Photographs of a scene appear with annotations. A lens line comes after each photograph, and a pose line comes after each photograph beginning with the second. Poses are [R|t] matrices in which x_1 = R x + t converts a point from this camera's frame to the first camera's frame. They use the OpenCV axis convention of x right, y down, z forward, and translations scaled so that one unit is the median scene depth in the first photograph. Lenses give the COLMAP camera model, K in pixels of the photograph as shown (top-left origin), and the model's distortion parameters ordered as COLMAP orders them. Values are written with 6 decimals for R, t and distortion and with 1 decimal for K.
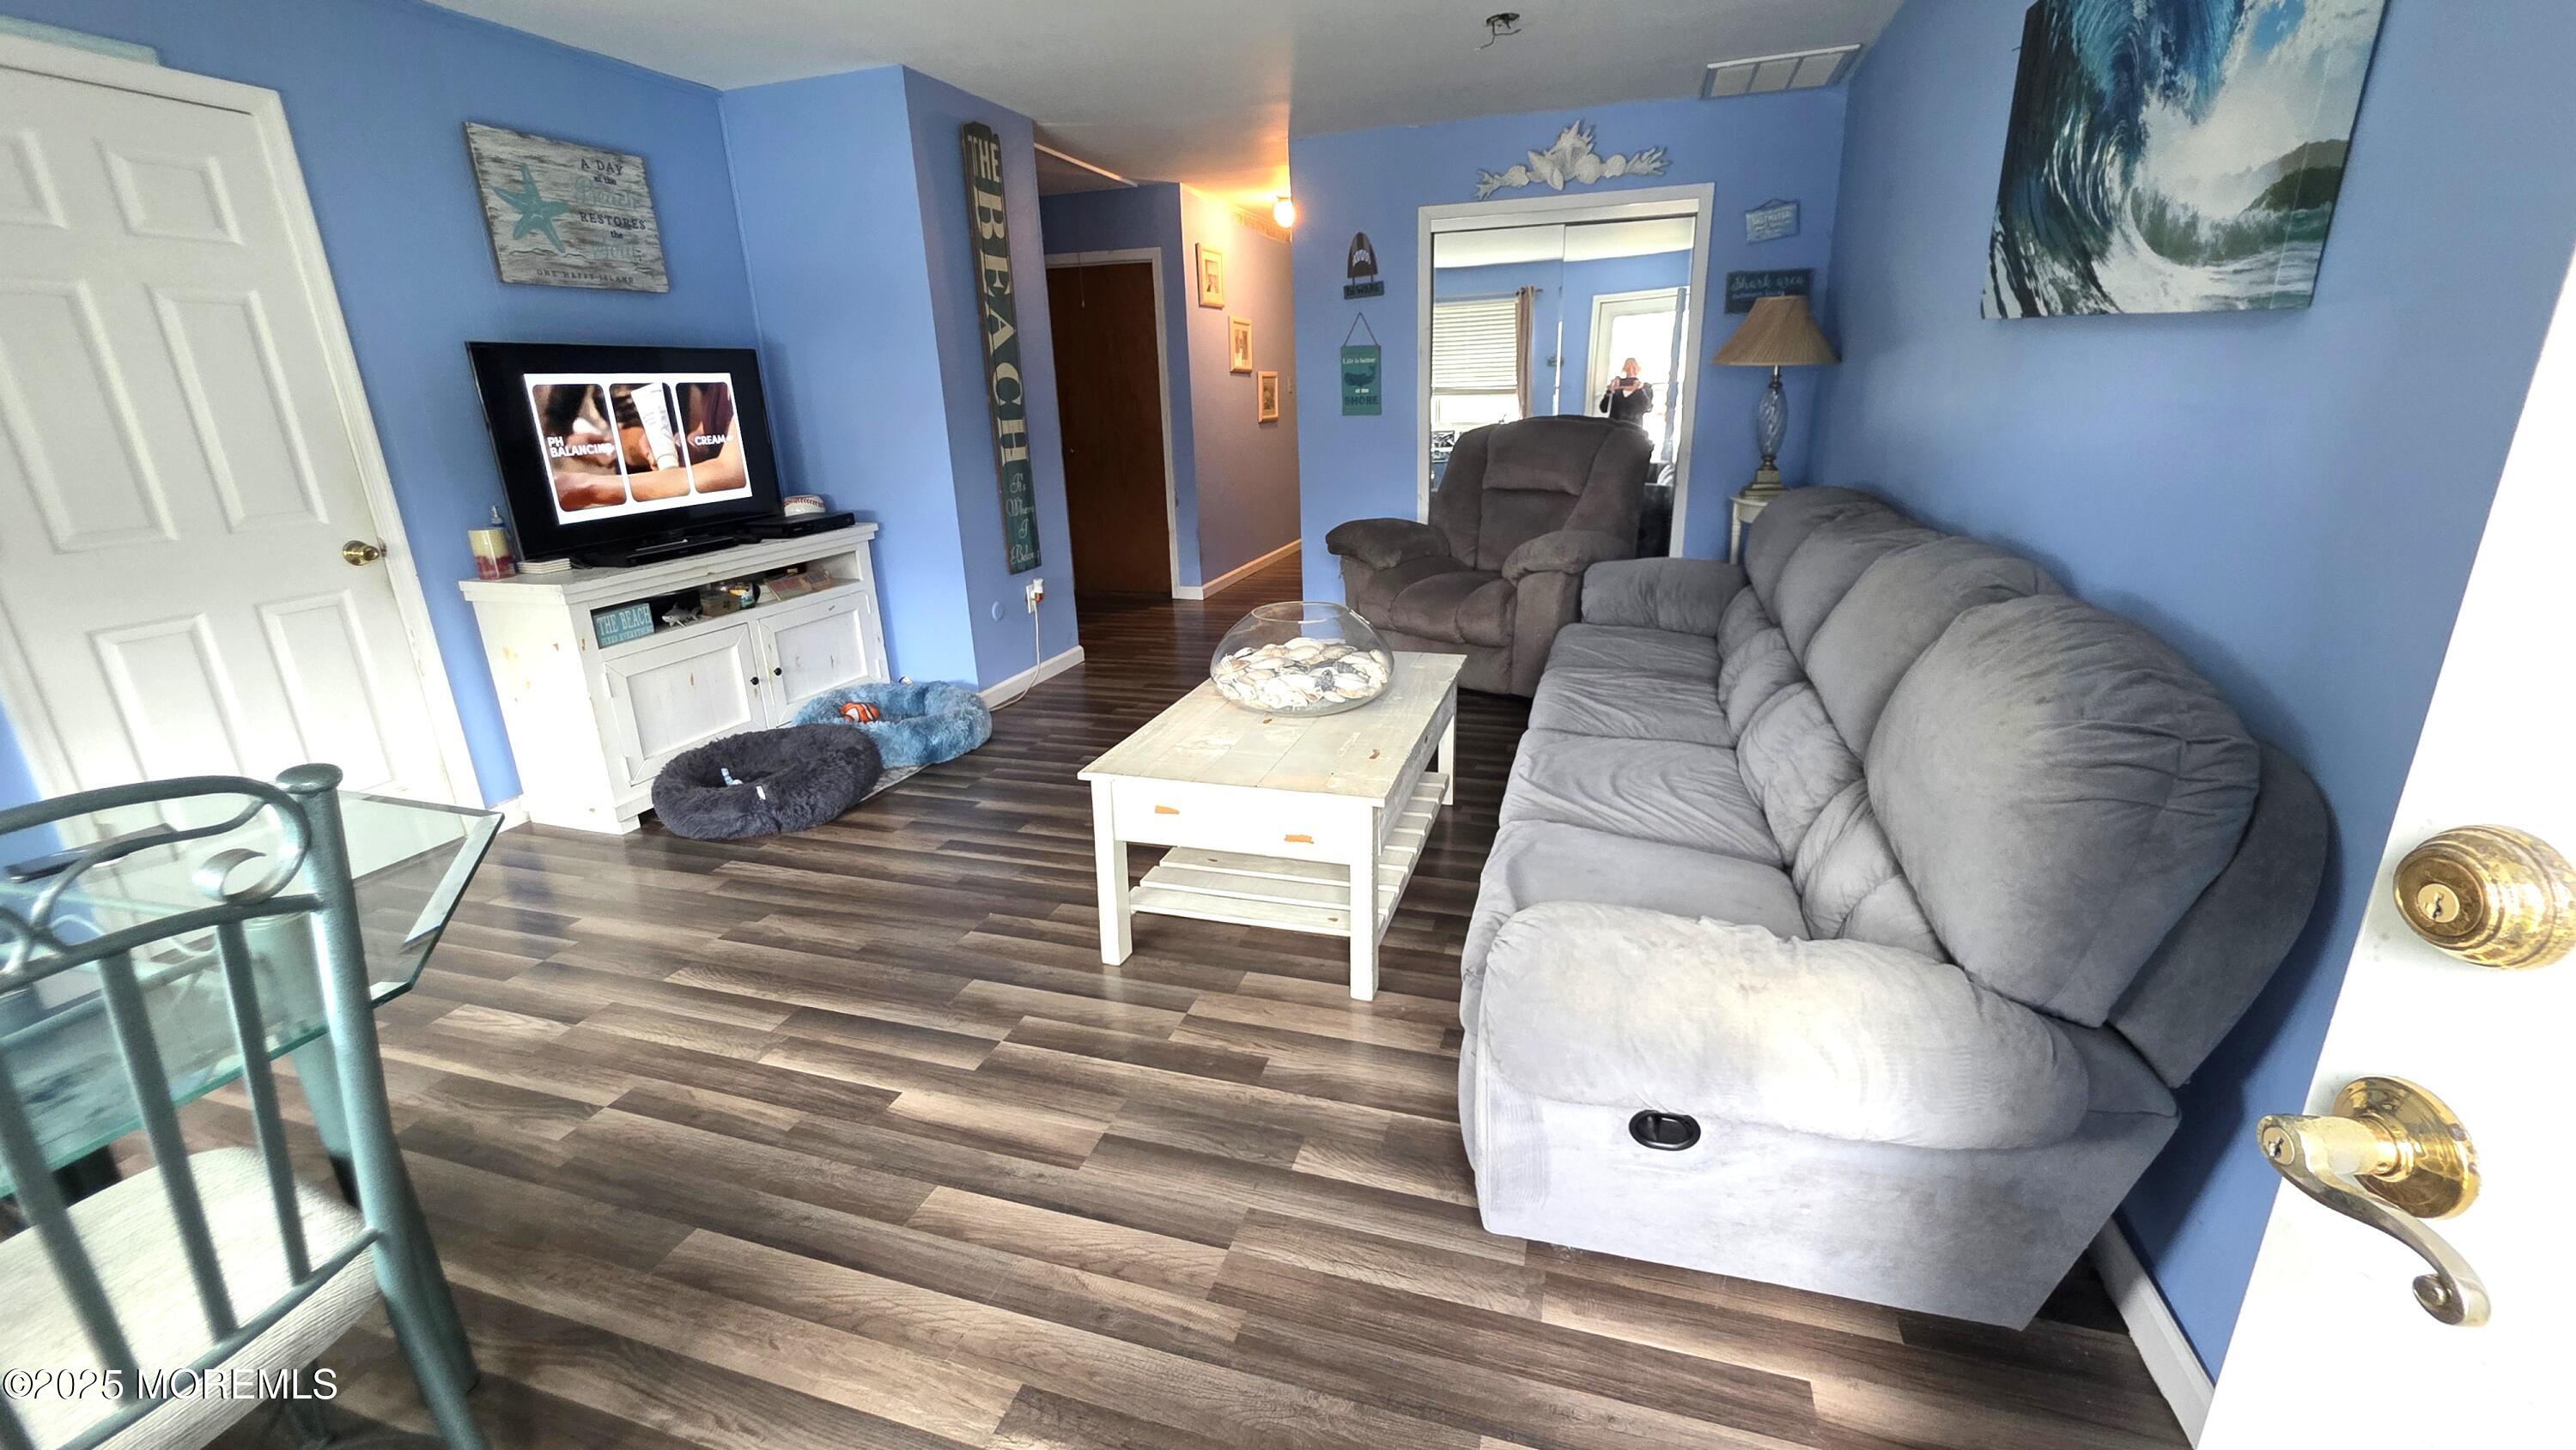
lens RADIAL K [[1025.4, 0, 1300.4], [0, 1025.4, 708.4], [0, 0, 1]] dist [0.001735, -0.000845]
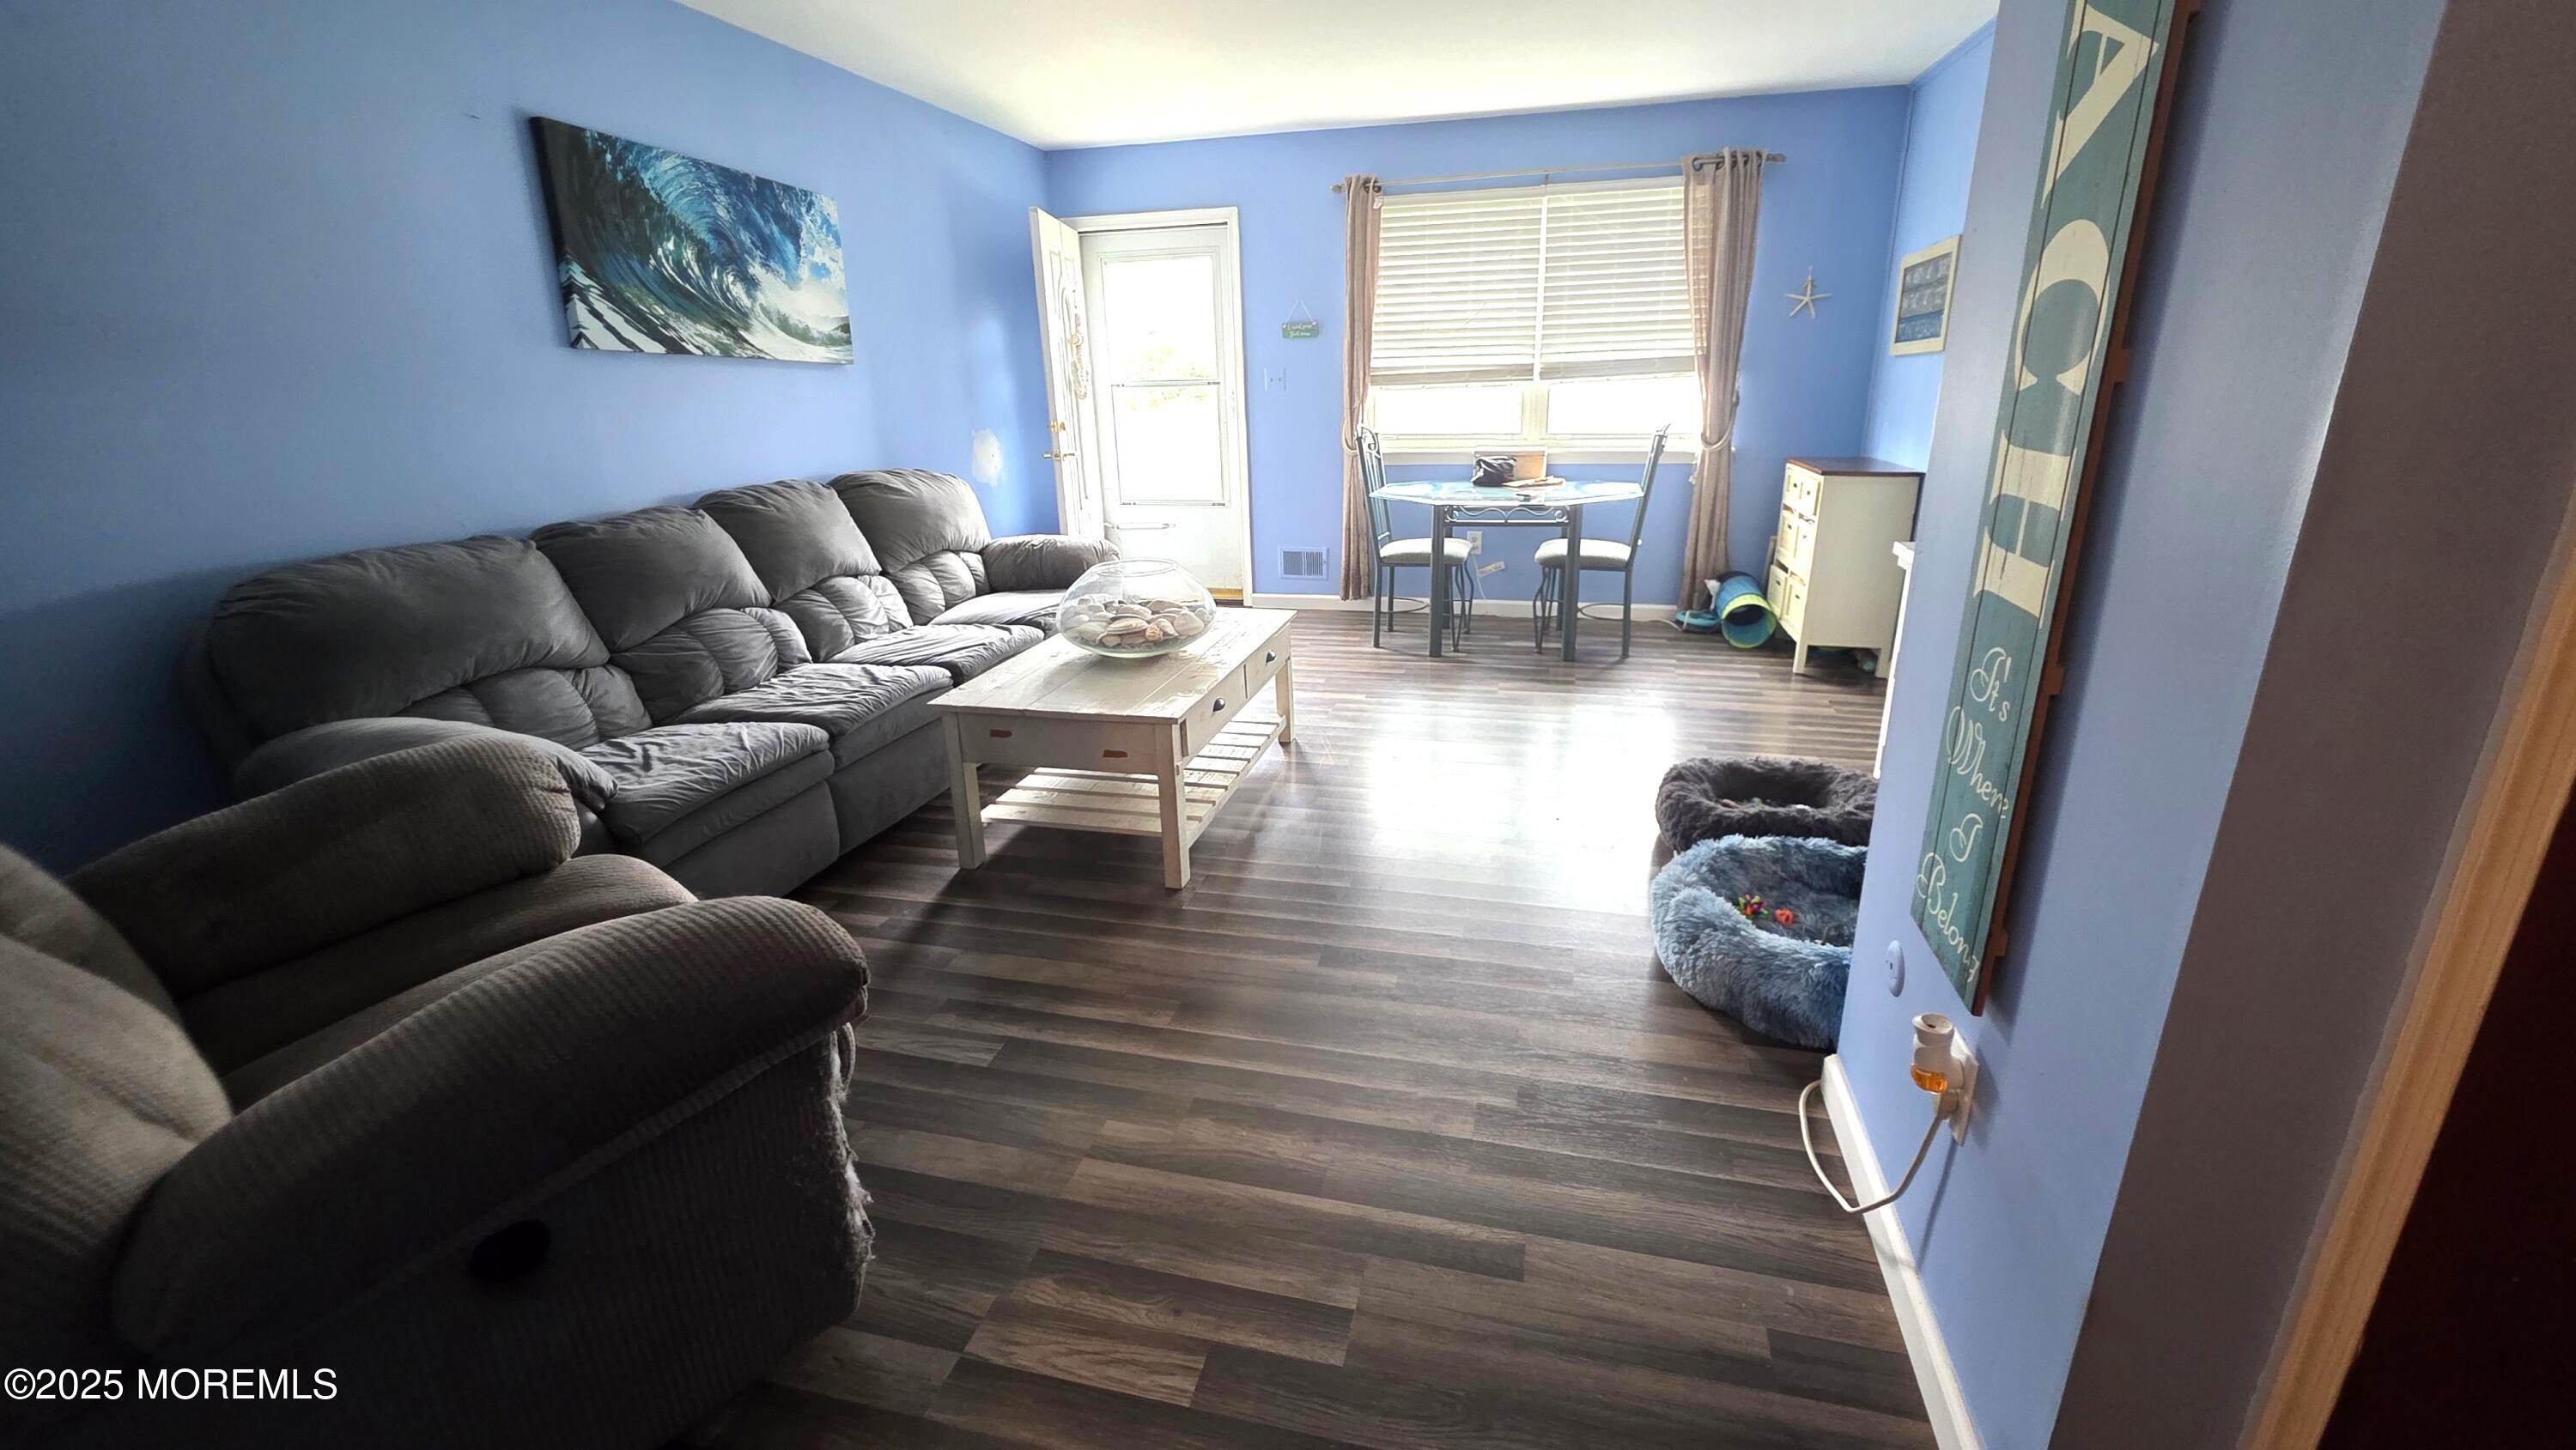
lens RADIAL K [[1025.4, 0, 1300.4], [0, 1025.4, 708.4], [0, 0, 1]] dist [0.001735, -0.000845]
pose [[-0.997294, 0.065155, -0.034059, -0.130808], [0.032878, 0.809607, 0.586051, -0.597185], [0.065758, 0.583345, -0.809558, 1.912608]]
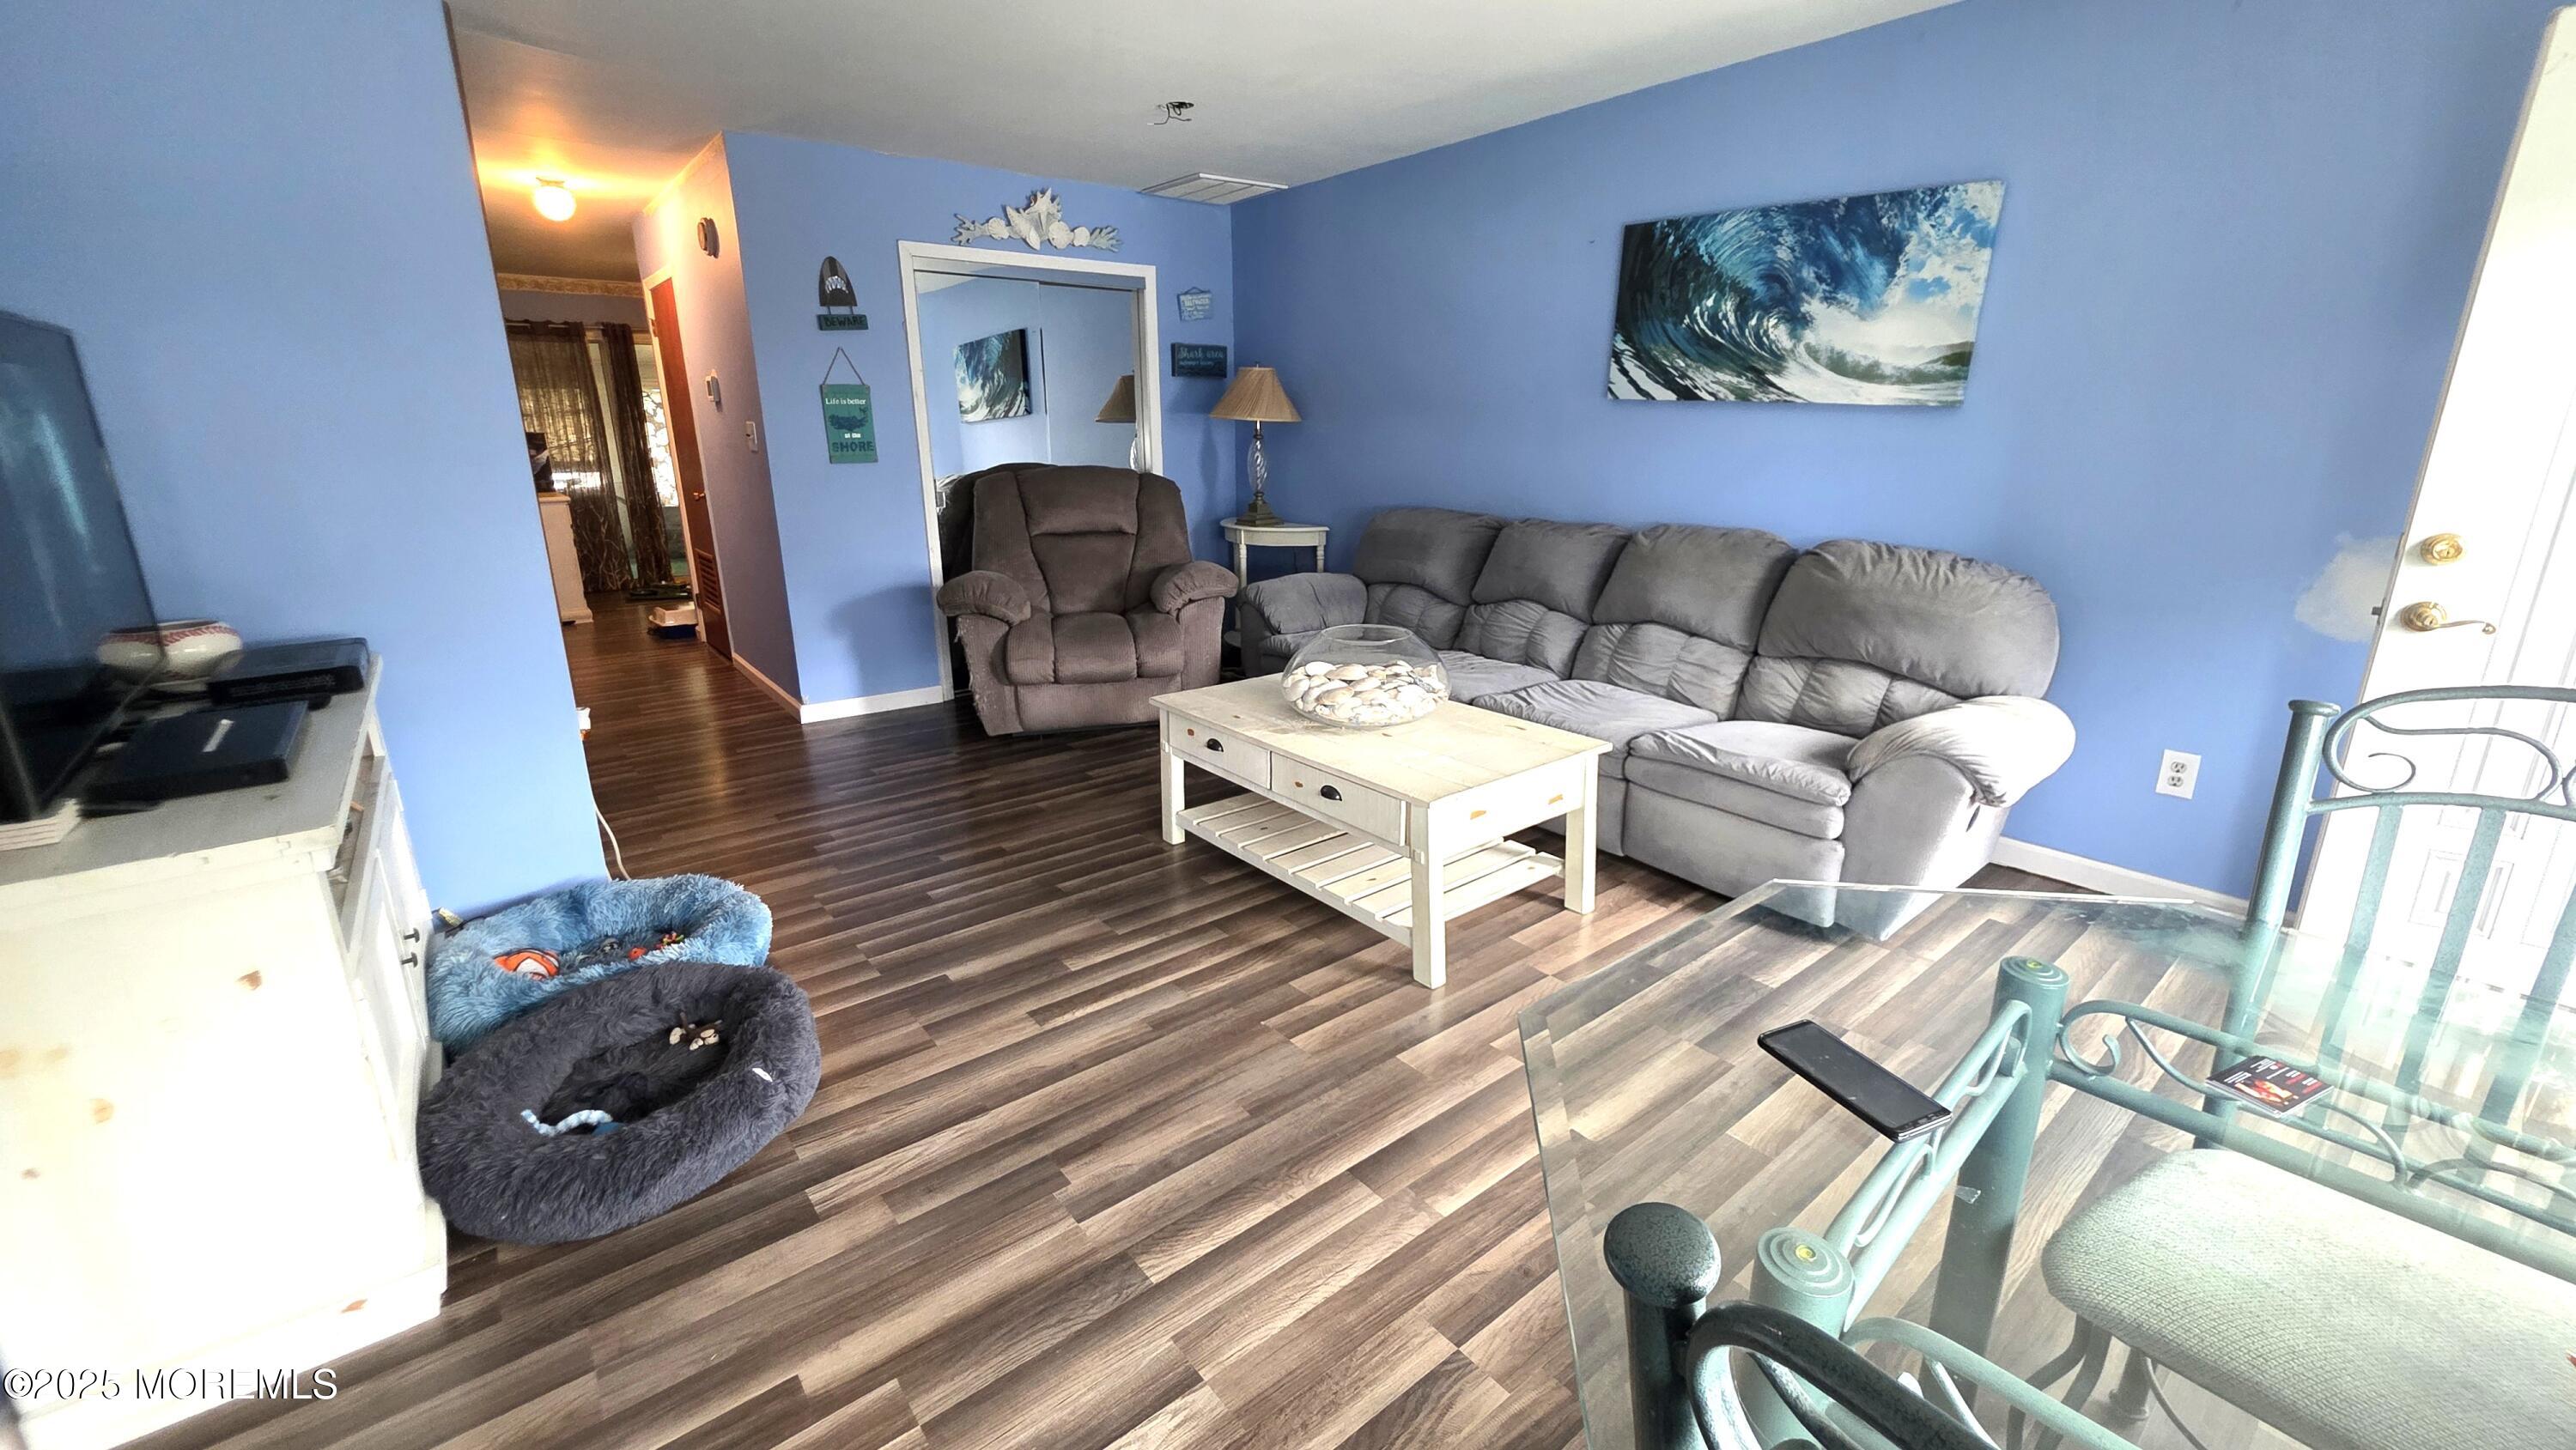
lens RADIAL K [[1030.0, 0, 1296.7], [0, 1030.0, 709.0], [0, 0, 1]] dist [0.001100, -0.000162]
pose [[0.552538, -0.196383, 0.810022, -0.882106], [0.238327, 0.968495, 0.072234, -0.104836], [-0.798688, 0.153138, 0.581933, 0.405936]]
